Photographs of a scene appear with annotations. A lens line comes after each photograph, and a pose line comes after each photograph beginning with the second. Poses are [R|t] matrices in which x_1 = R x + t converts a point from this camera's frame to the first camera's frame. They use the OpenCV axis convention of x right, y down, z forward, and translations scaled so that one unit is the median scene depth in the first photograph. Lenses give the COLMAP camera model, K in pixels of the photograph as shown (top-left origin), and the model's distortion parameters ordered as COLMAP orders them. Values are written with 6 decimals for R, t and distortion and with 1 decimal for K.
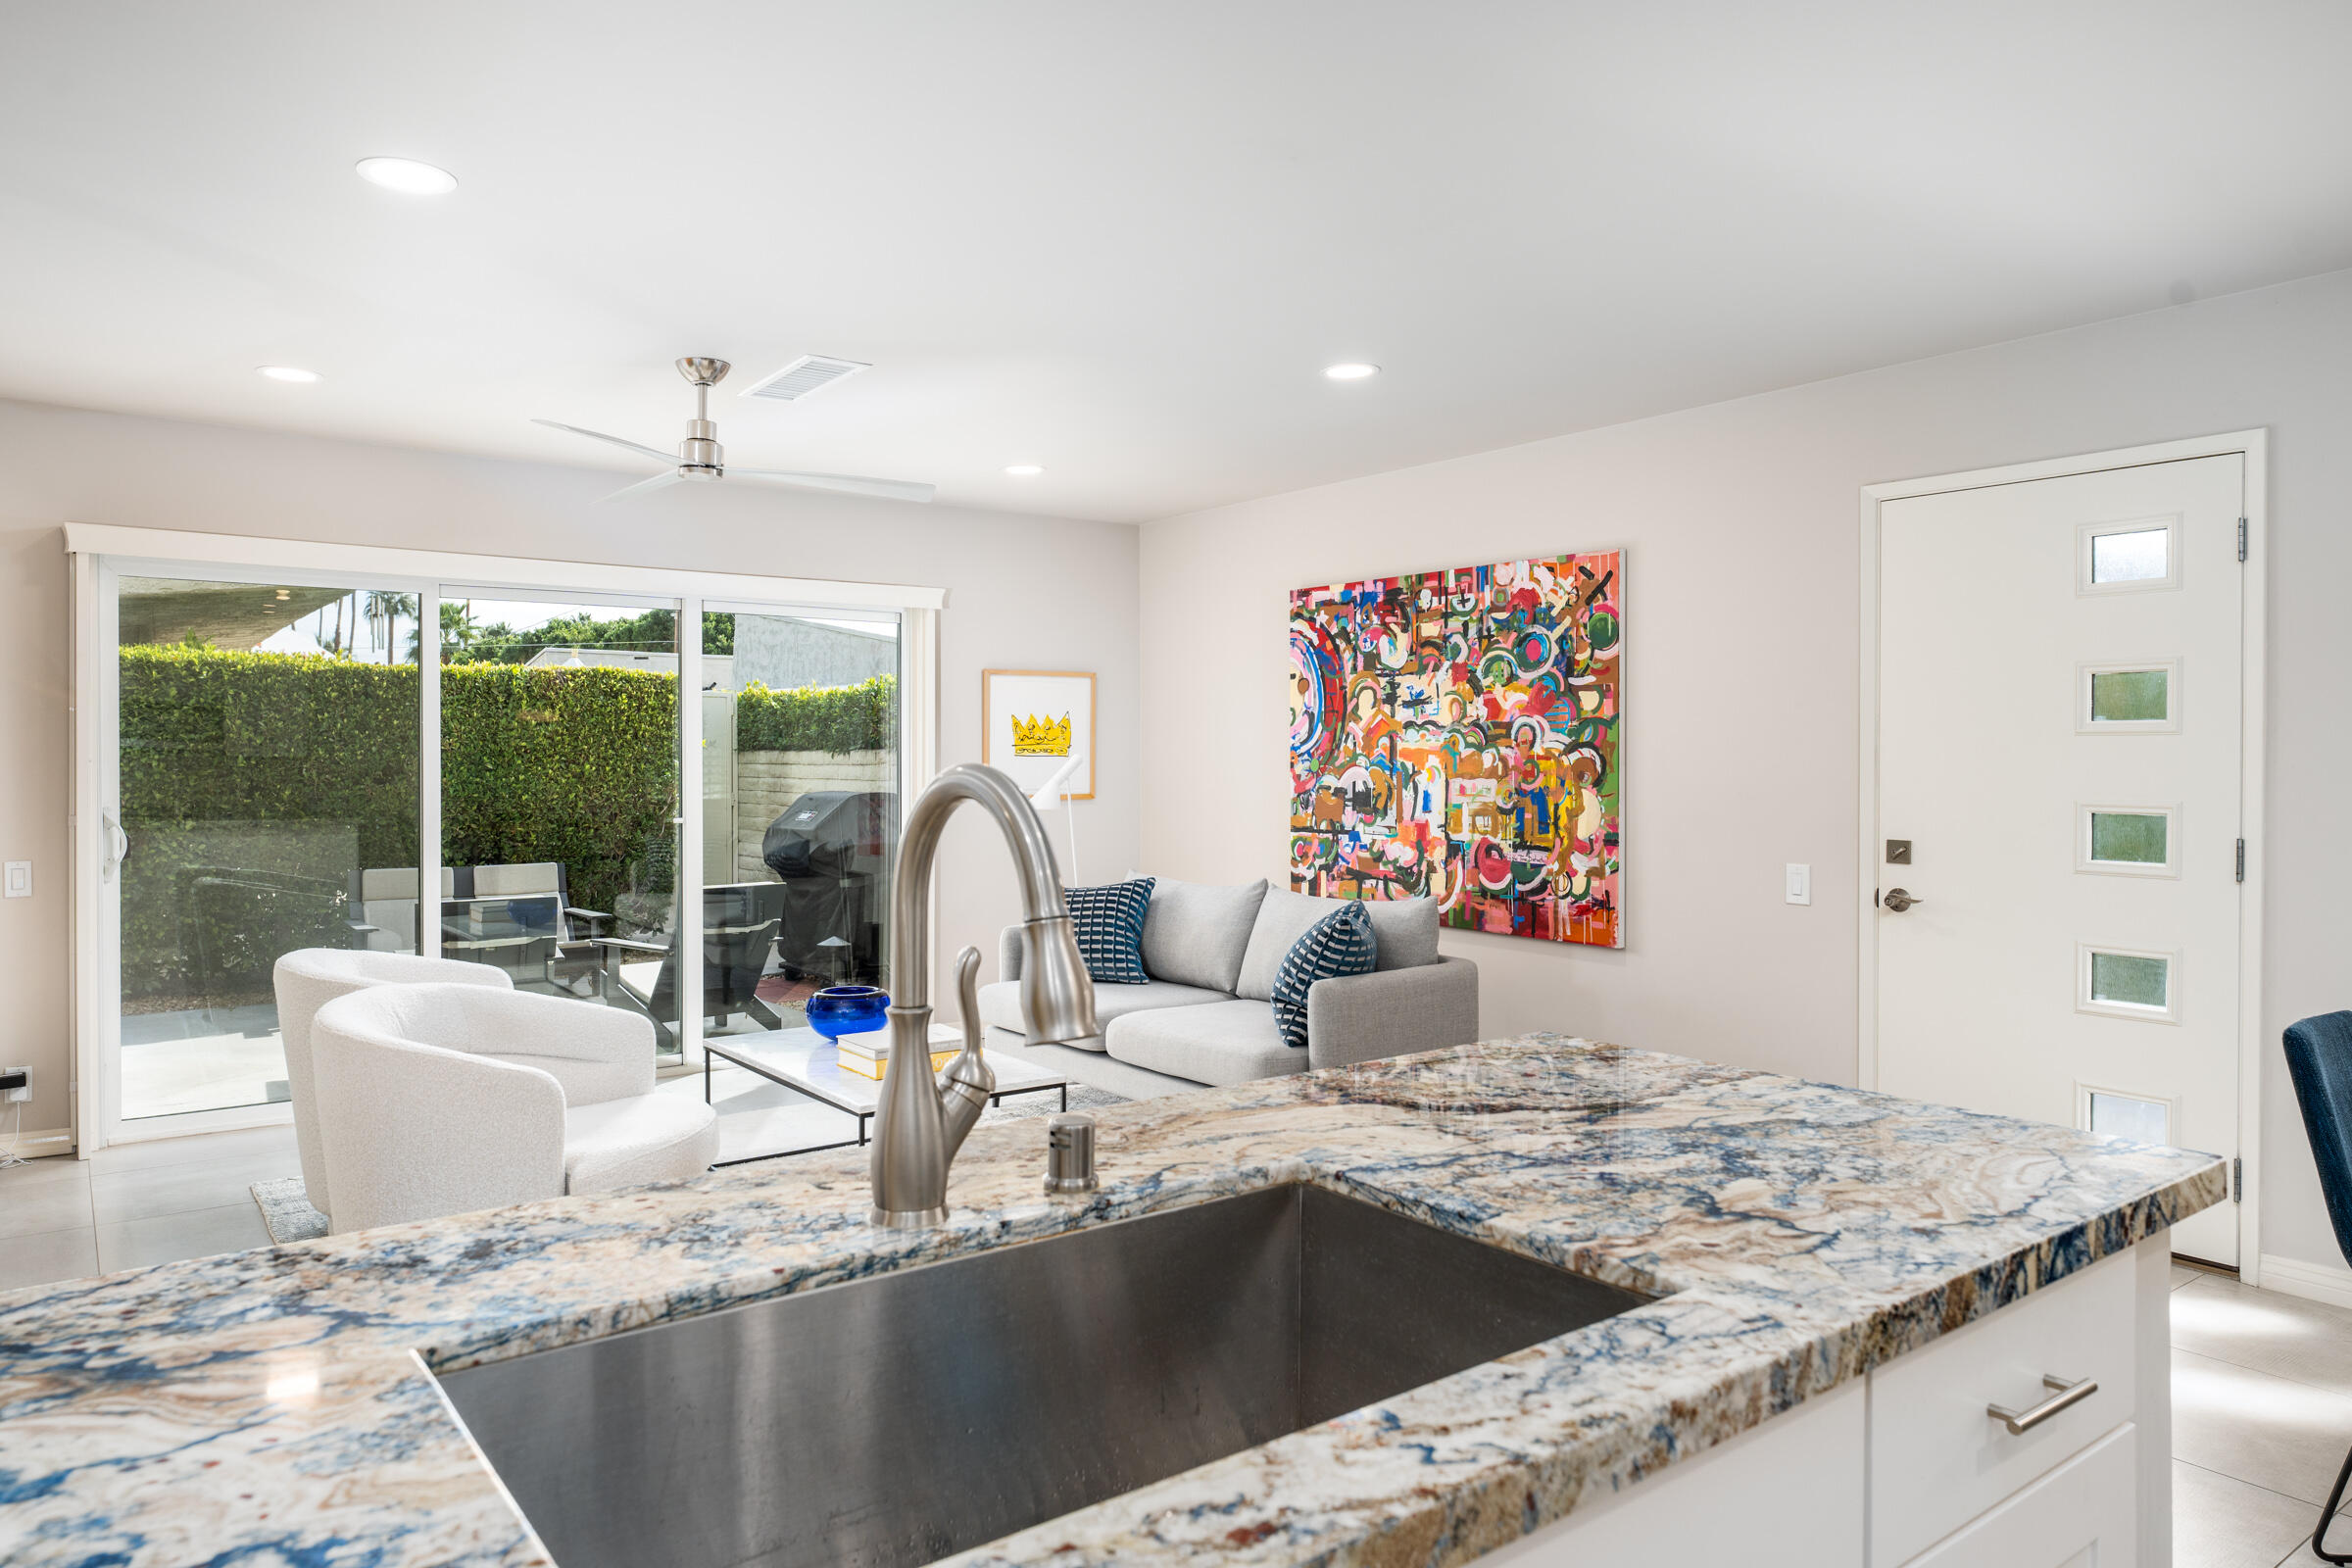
lens RADIAL K [[1494.5, 0, 1175.8], [0, 1494.5, 774.9], [0, 0, 1]] dist [0.004439, 0.001223]
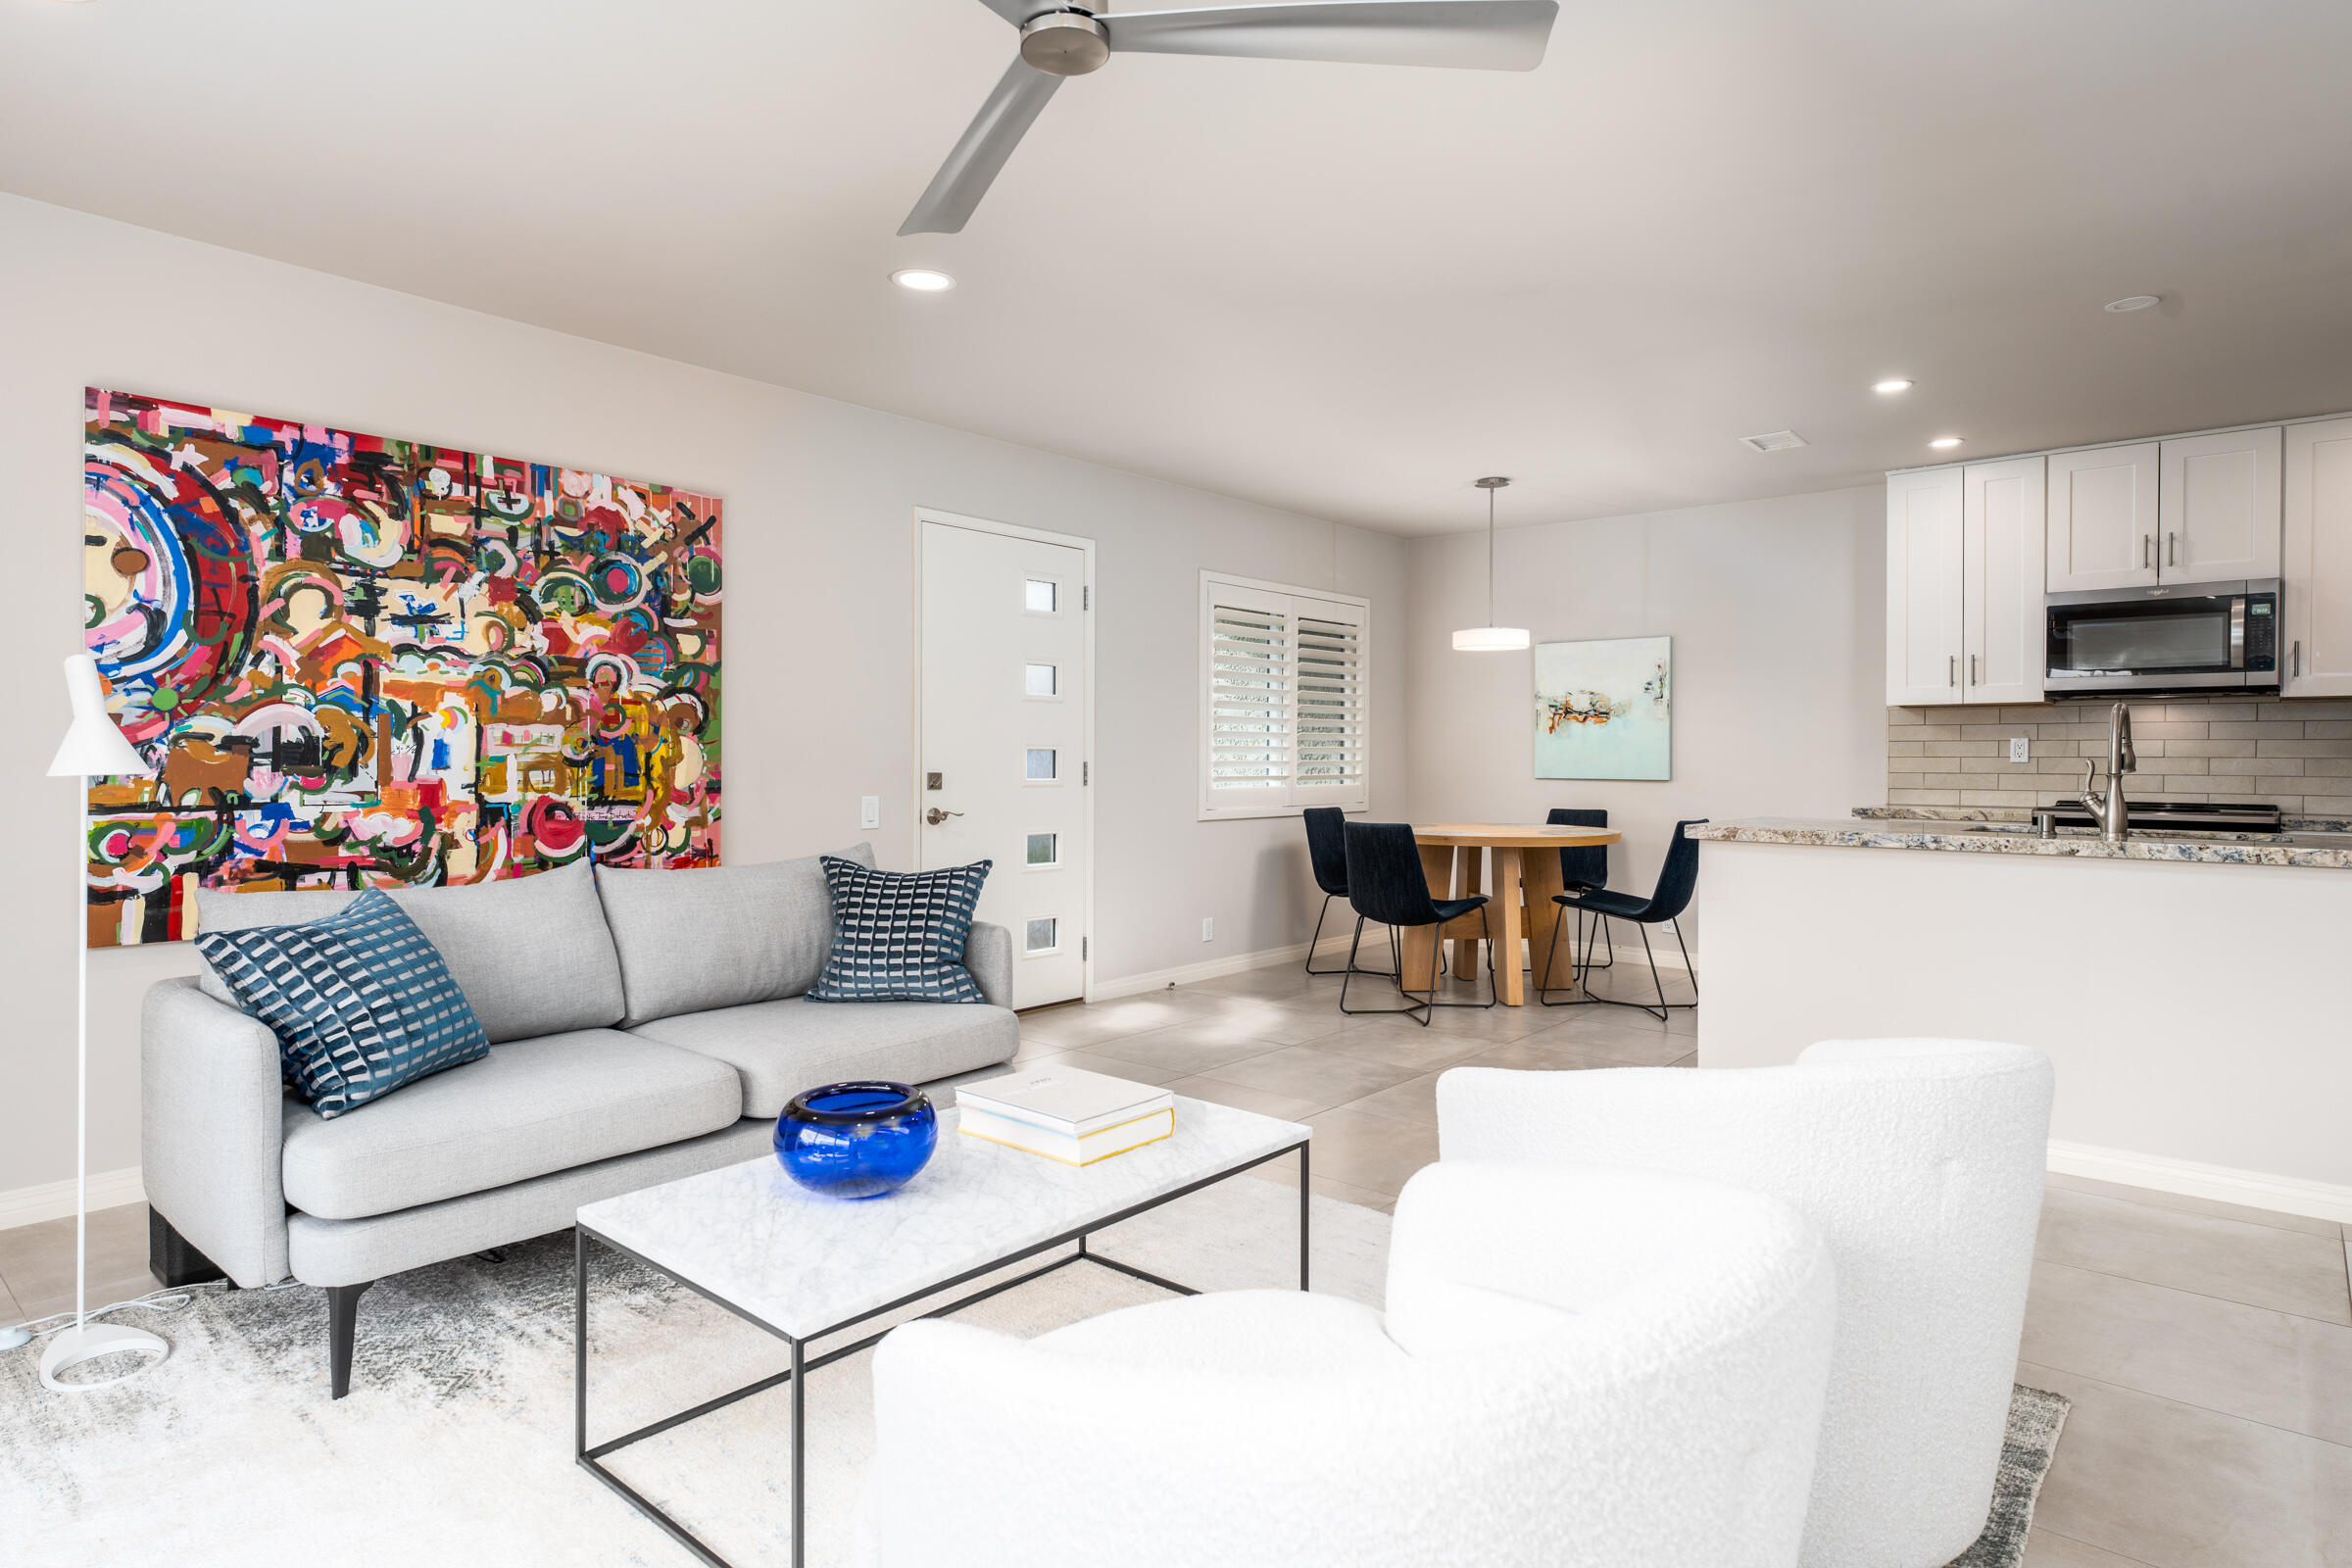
lens RADIAL K [[1288.4, 0, 1175.7], [0, 1288.4, 775.8], [0, 0, 1]] dist [-0.004057, -0.000607]
pose [[-0.214054, -0.019039, 0.976636, -0.545562], [0.006131, 0.999764, 0.020833, 0.017655], [-0.976802, 0.010447, -0.213887, 0.788677]]
